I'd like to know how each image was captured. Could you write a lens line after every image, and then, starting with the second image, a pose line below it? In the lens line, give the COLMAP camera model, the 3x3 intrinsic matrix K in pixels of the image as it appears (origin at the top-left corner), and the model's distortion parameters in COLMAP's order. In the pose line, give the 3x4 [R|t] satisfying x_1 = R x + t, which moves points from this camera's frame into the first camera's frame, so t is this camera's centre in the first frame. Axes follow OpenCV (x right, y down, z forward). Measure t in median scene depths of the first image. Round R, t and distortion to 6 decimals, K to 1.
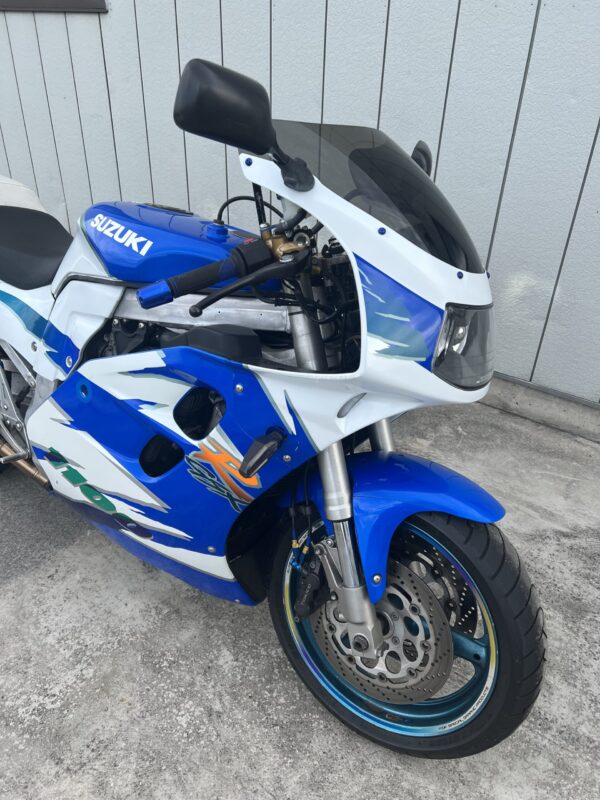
lens RADIAL K [[603.3, 0, 297.8], [0, 603.3, 403.1], [0, 0, 1]] dist [0.051900, -0.064598]
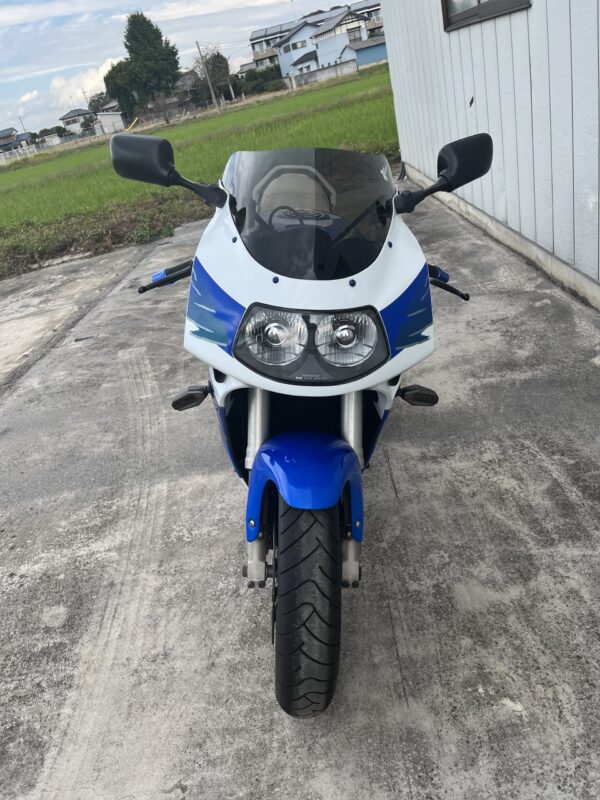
lens RADIAL K [[603.3, 0, 297.8], [0, 603.3, 403.1], [0, 0, 1]] dist [0.051900, -0.064598]
pose [[0.583217, 0.230743, -0.778855, 1.296007], [-0.203863, 0.969699, 0.134627, -0.154007], [0.786319, 0.080263, 0.612585, 0.367481]]
